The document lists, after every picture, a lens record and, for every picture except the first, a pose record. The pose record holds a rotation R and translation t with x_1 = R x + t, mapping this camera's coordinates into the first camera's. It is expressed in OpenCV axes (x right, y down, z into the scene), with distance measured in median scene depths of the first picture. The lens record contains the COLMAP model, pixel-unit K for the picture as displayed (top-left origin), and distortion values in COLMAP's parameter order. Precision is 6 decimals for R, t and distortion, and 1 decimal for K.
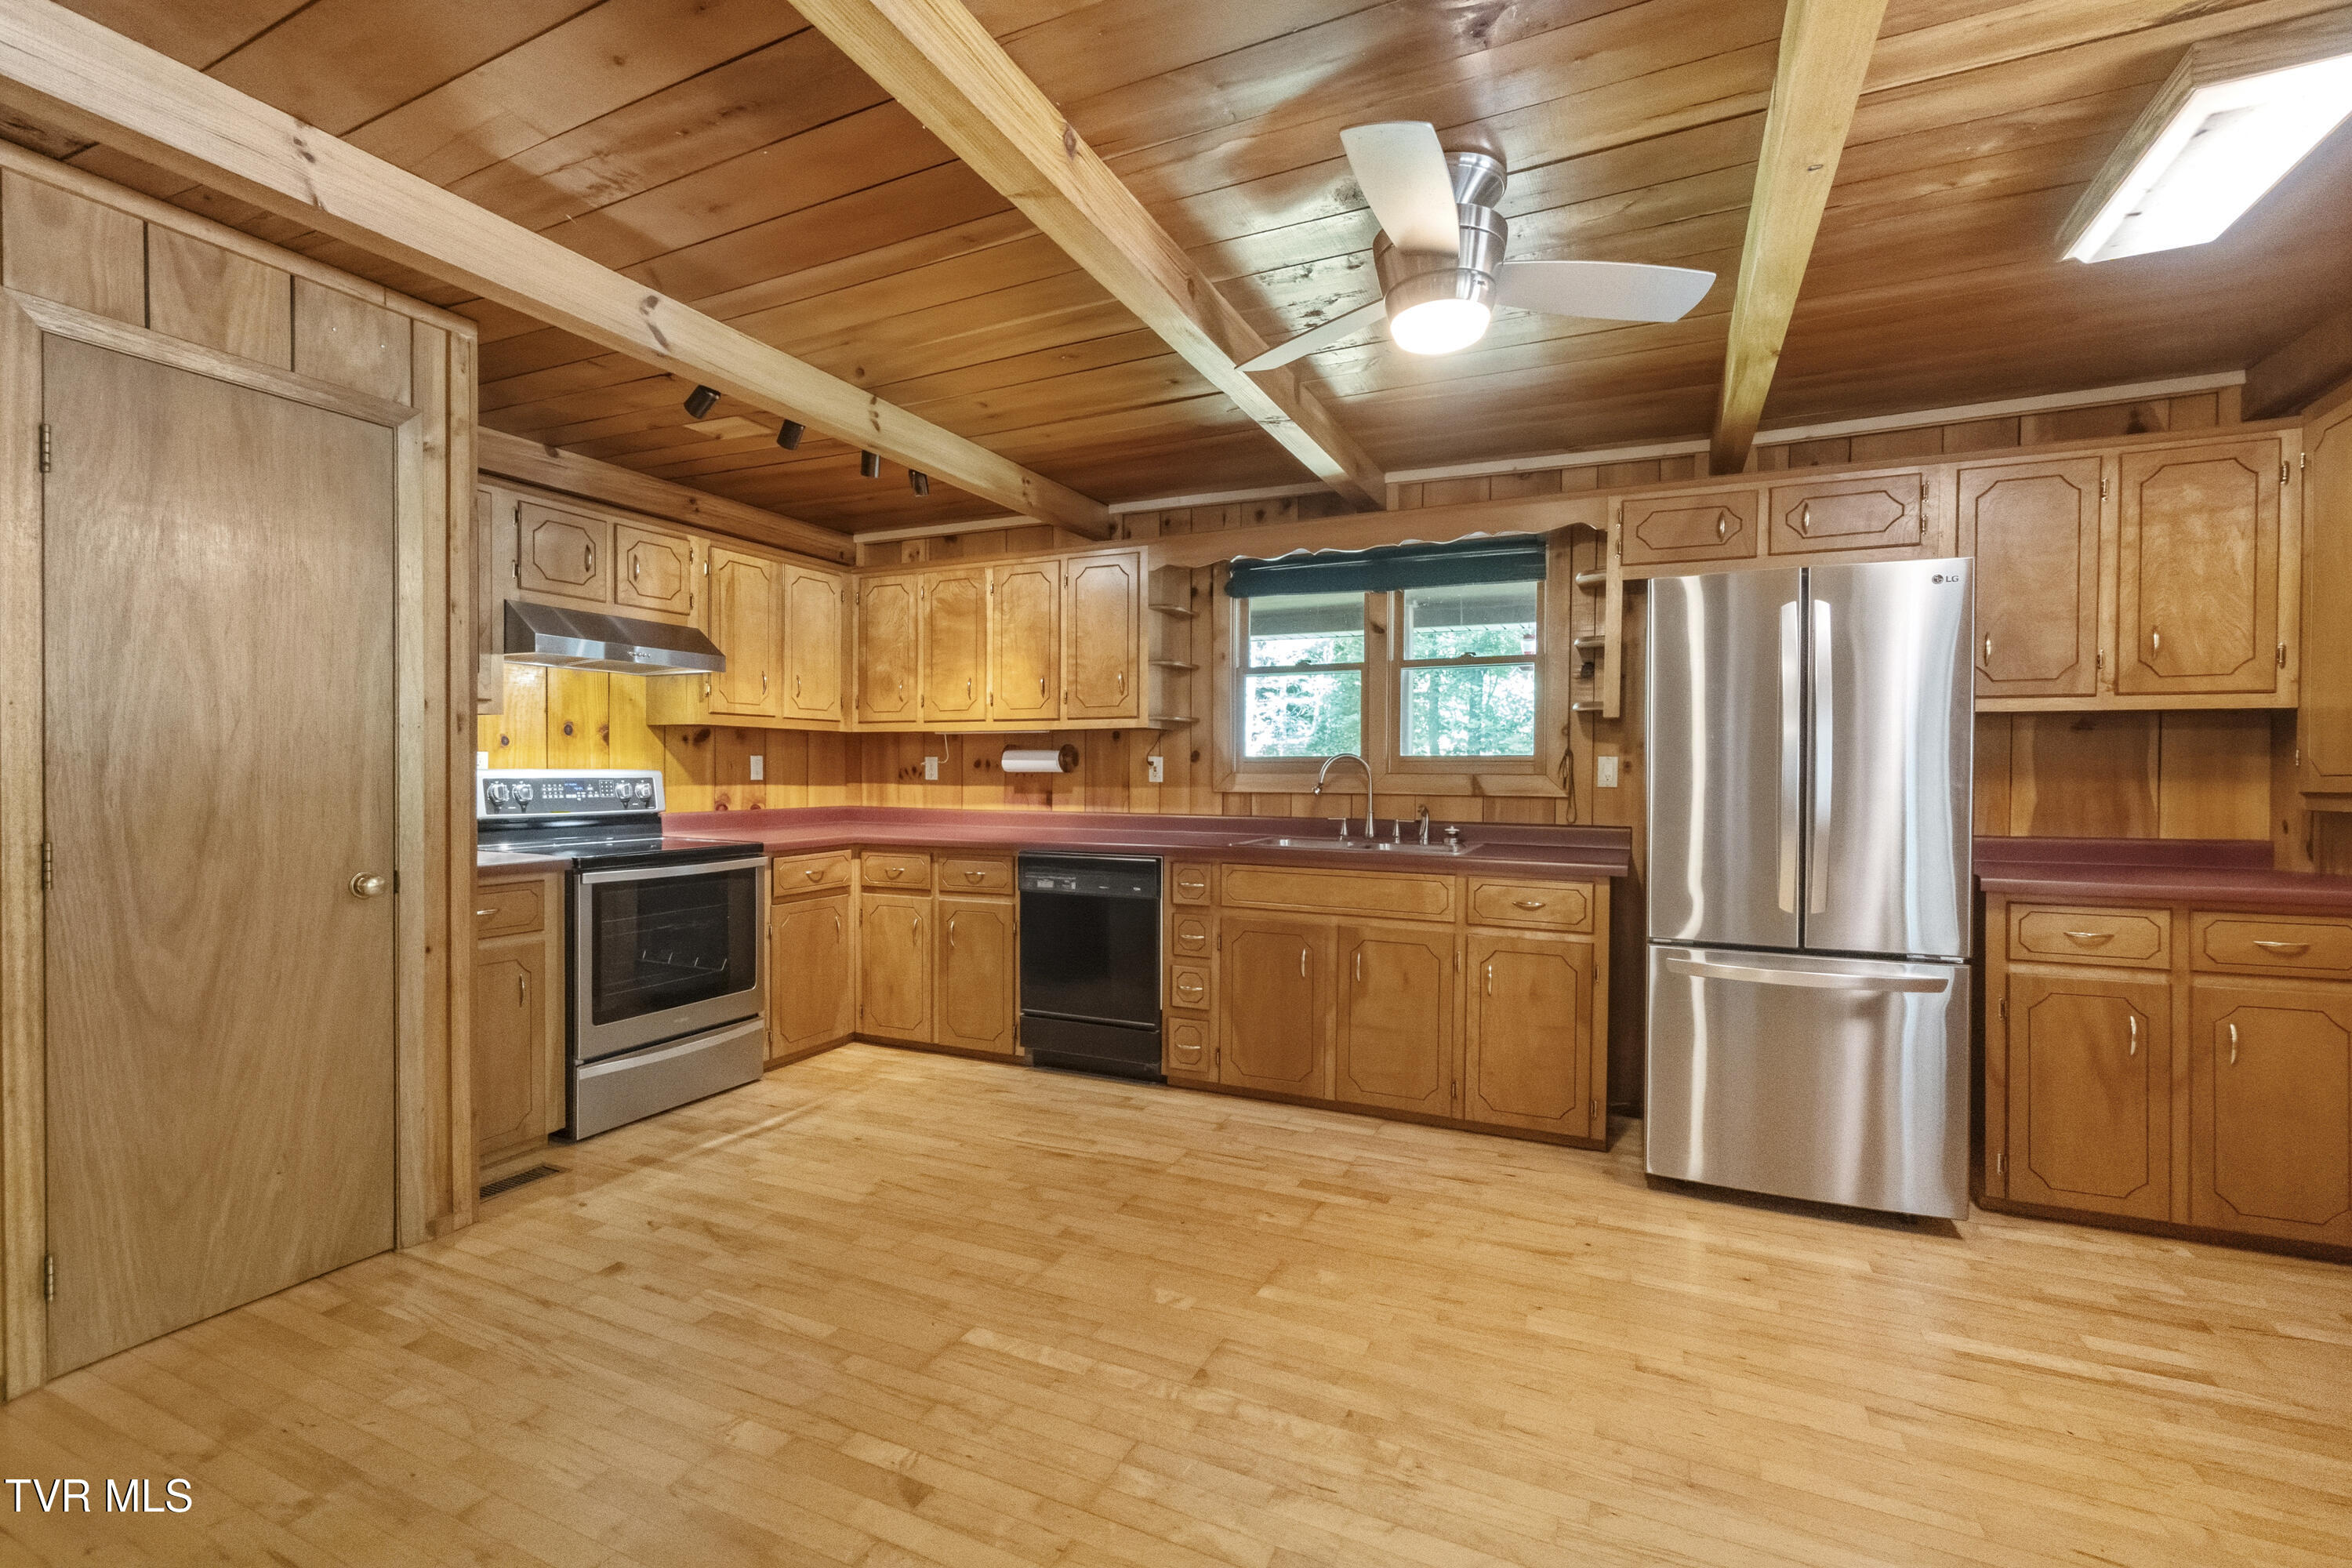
lens RADIAL K [[1021.2, 0, 1169.7], [0, 1021.2, 785.8], [0, 0, 1]] dist [-0.002188, 0.000481]
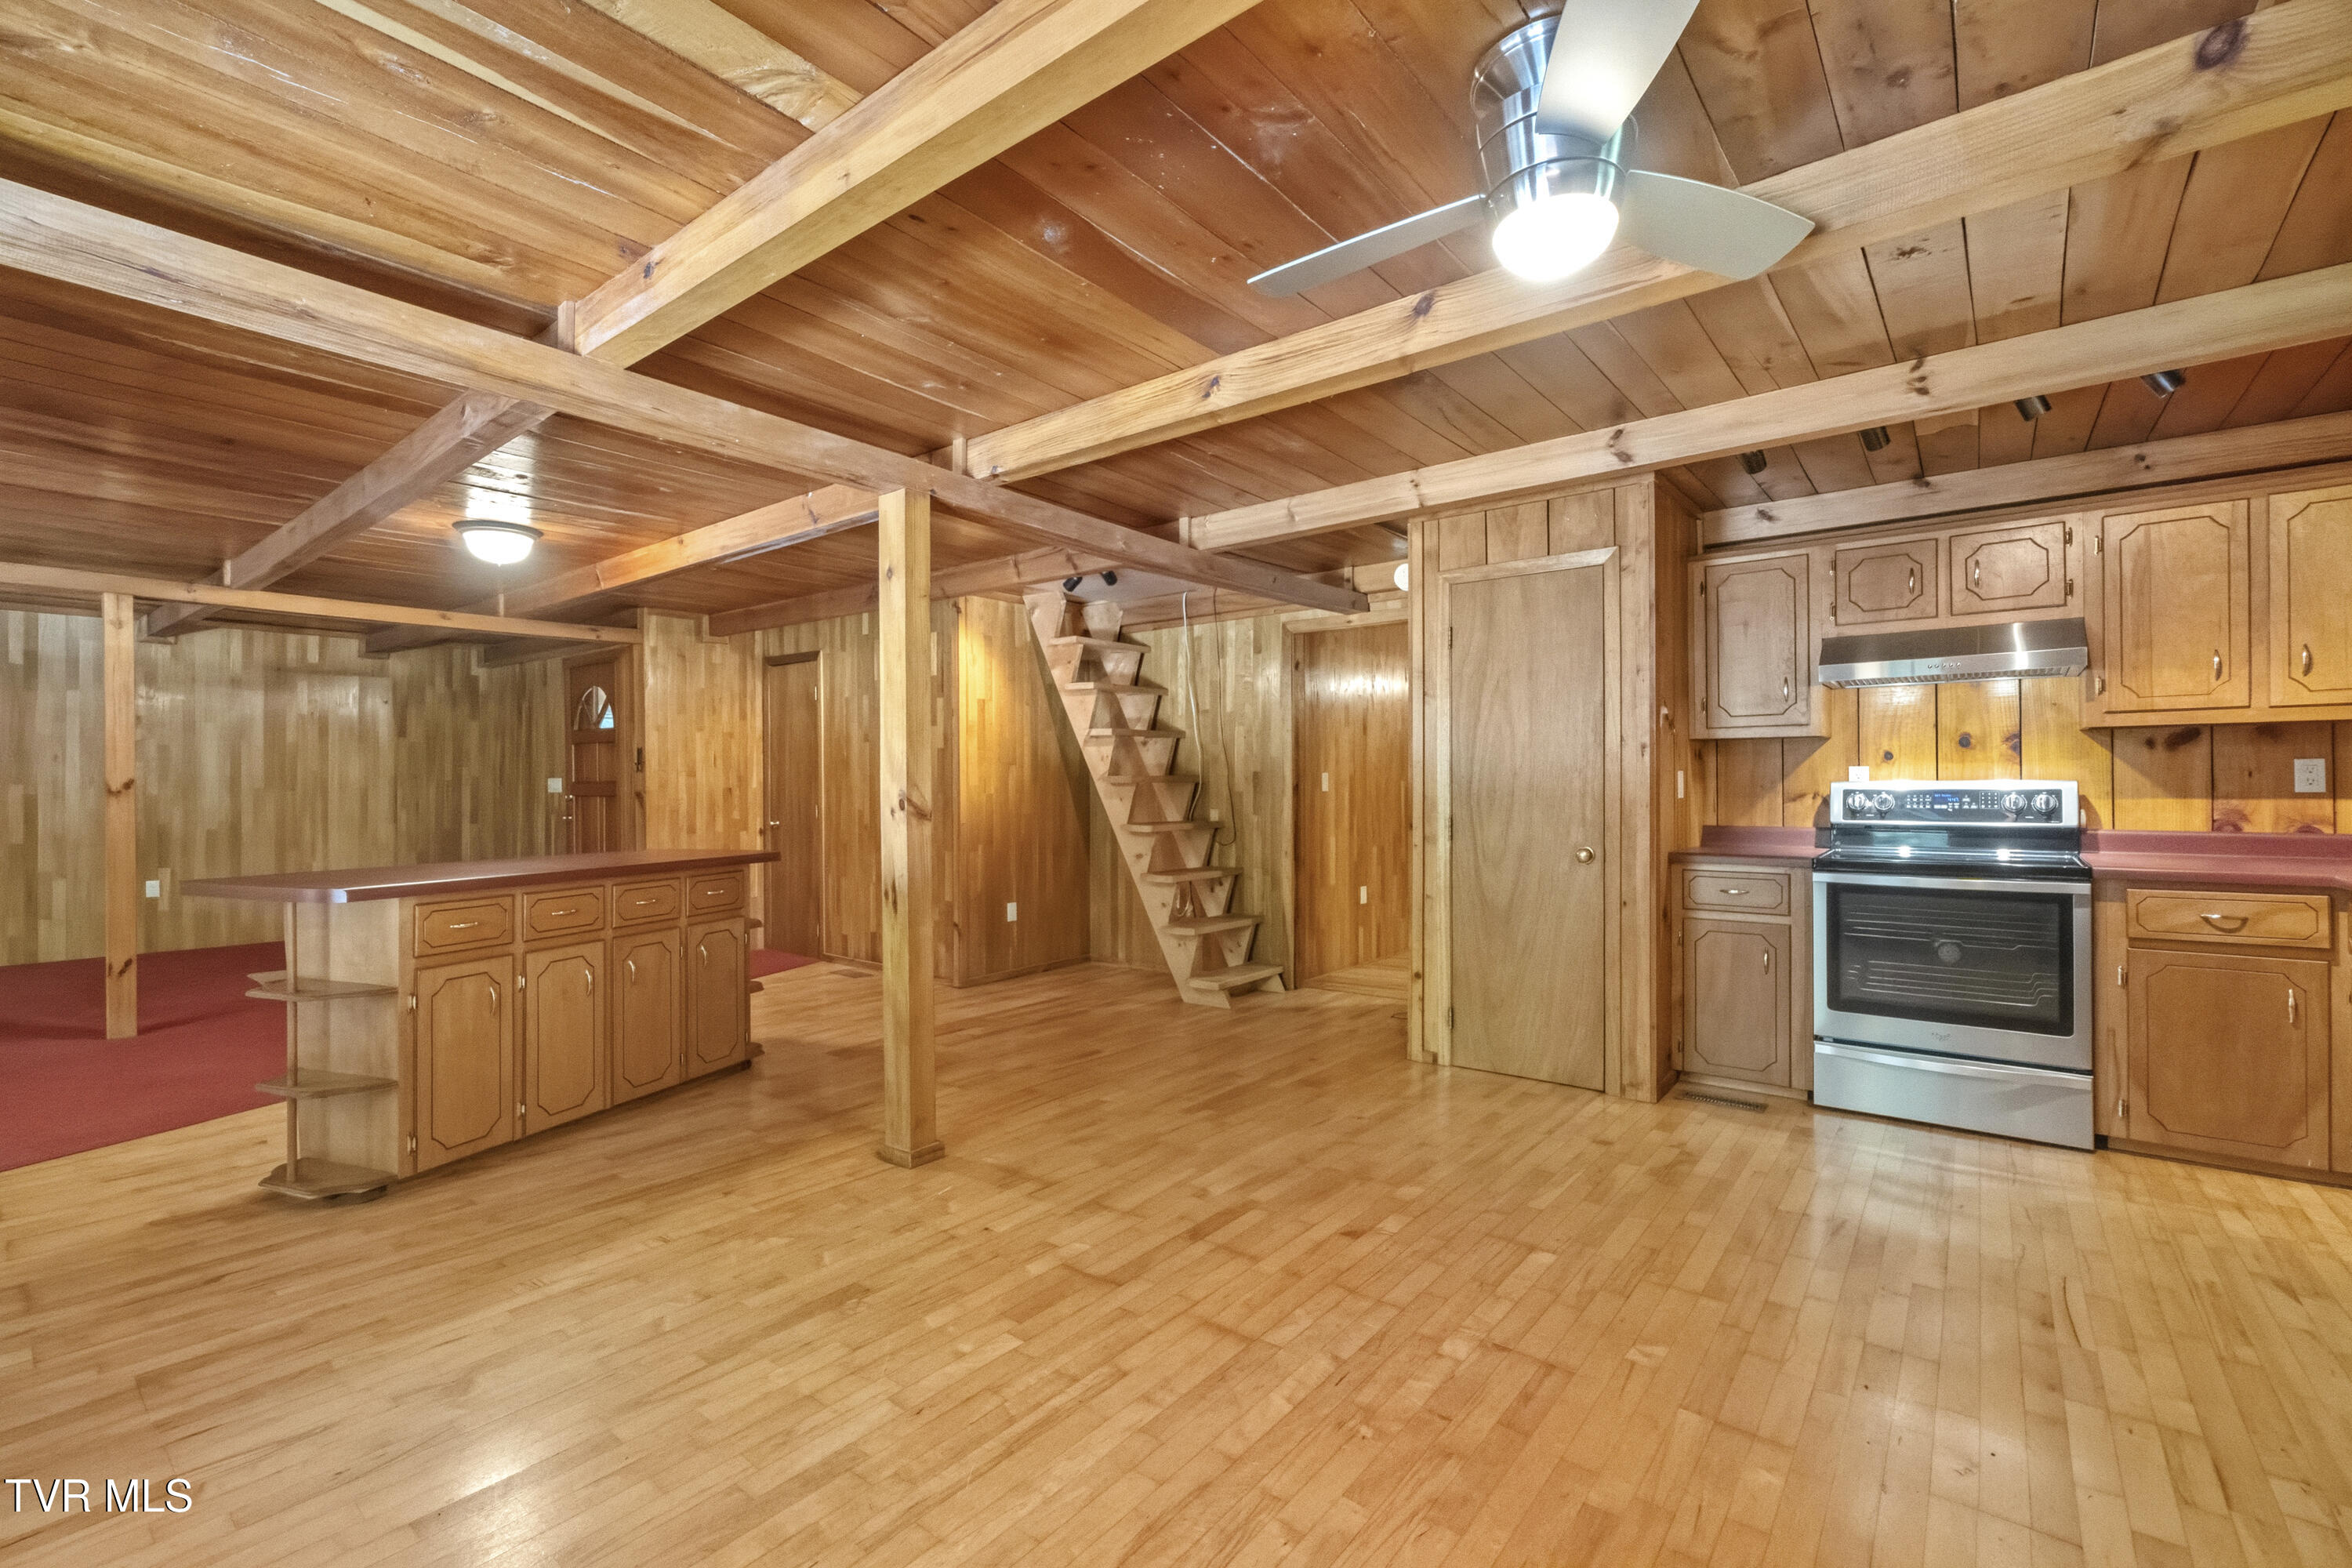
lens RADIAL K [[1021.2, 0, 1155.8], [0, 1021.2, 789.6], [0, 0, 1]] dist [-0.002188, 0.000481]
pose [[-0.244138, 0.001836, -0.969739, 0.575277], [-0.008363, 0.999957, 0.003998, -0.004412], [0.969705, 0.009086, -0.244112, 0.451236]]
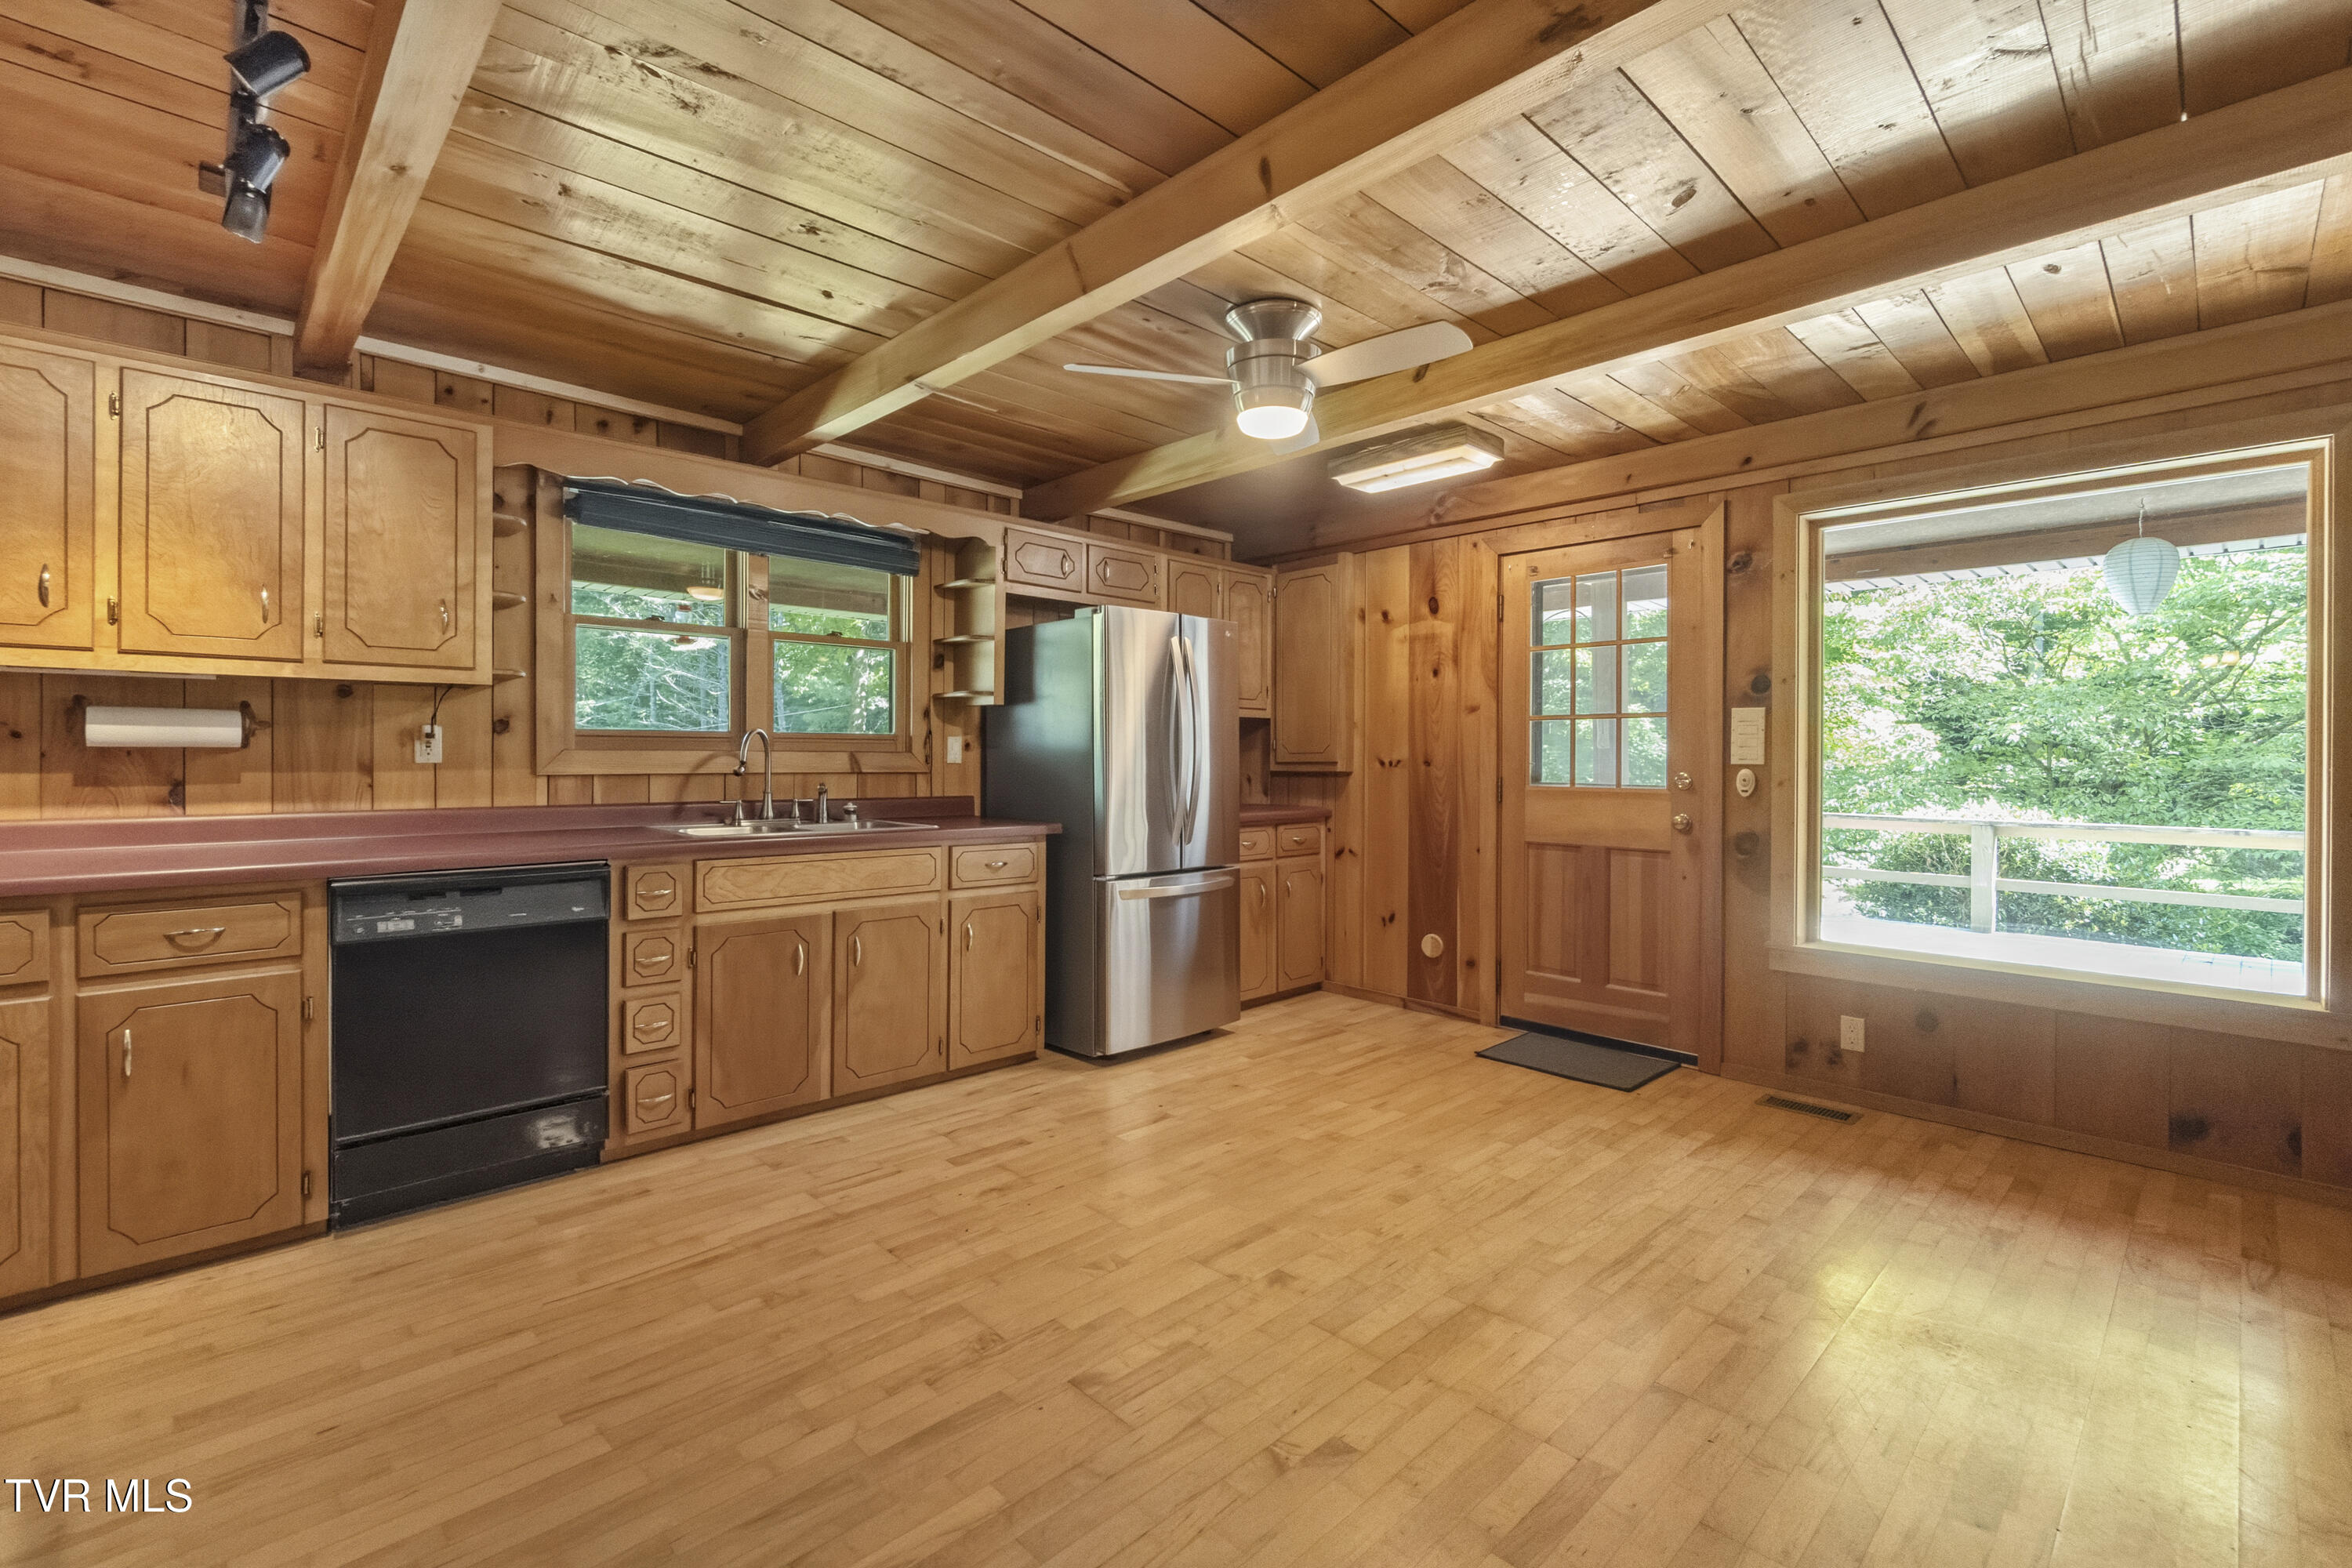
lens RADIAL K [[1021.2, 0, 1173.1], [0, 1021.2, 758.9], [0, 0, 1]] dist [-0.002188, 0.000481]
pose [[0.364169, -0.006324, 0.931311, -0.526145], [0.008596, 0.999957, 0.003429, -0.004785], [-0.931293, 0.006757, 0.364208, 0.317661]]
